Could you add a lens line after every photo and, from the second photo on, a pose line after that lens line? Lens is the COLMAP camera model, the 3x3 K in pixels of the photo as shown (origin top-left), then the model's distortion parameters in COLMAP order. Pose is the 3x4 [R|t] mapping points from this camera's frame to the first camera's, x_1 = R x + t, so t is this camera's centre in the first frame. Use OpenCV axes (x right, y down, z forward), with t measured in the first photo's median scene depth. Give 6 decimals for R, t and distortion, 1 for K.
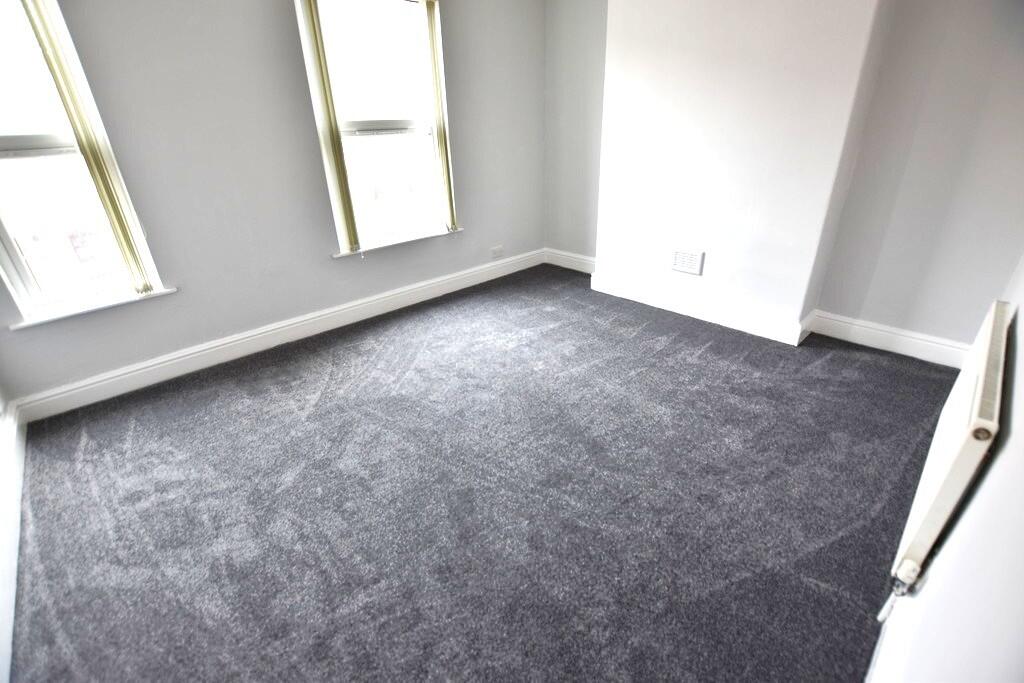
lens RADIAL K [[451.0, 0, 516.2], [0, 451.0, 346.1], [0, 0, 1]] dist [-0.026160, 0.000360]
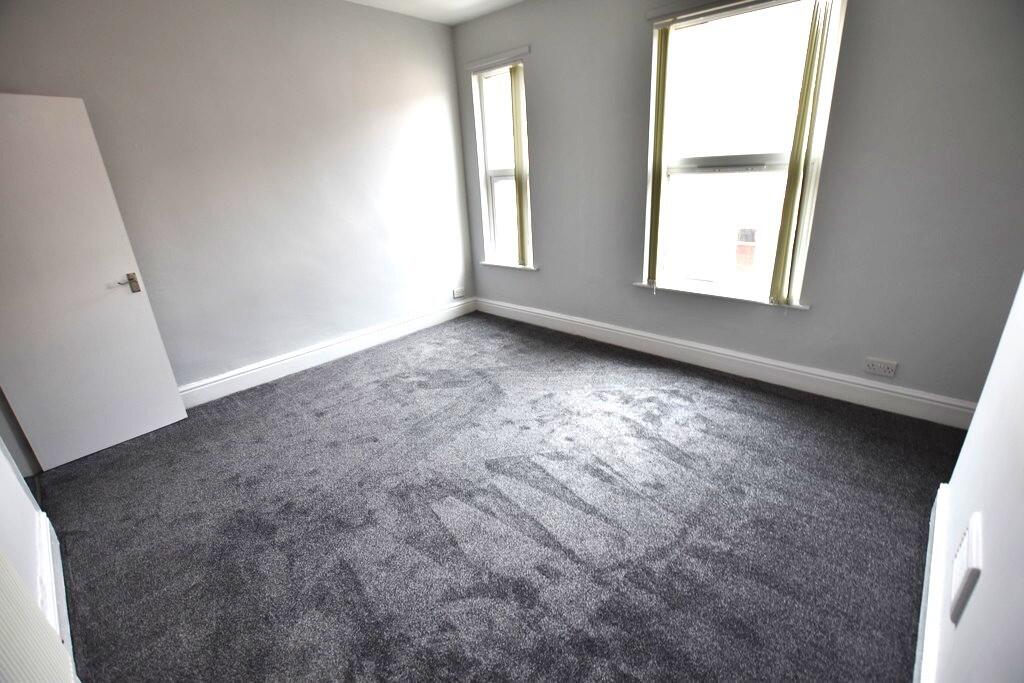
lens RADIAL K [[451.0, 0, 516.2], [0, 451.0, 346.1], [0, 0, 1]] dist [-0.026160, 0.000360]
pose [[0.064753, 0.380379, -0.922561, 0.705303], [-0.403207, 0.855646, 0.324490, -0.354651], [0.912815, 0.350971, 0.208777, 0.670008]]
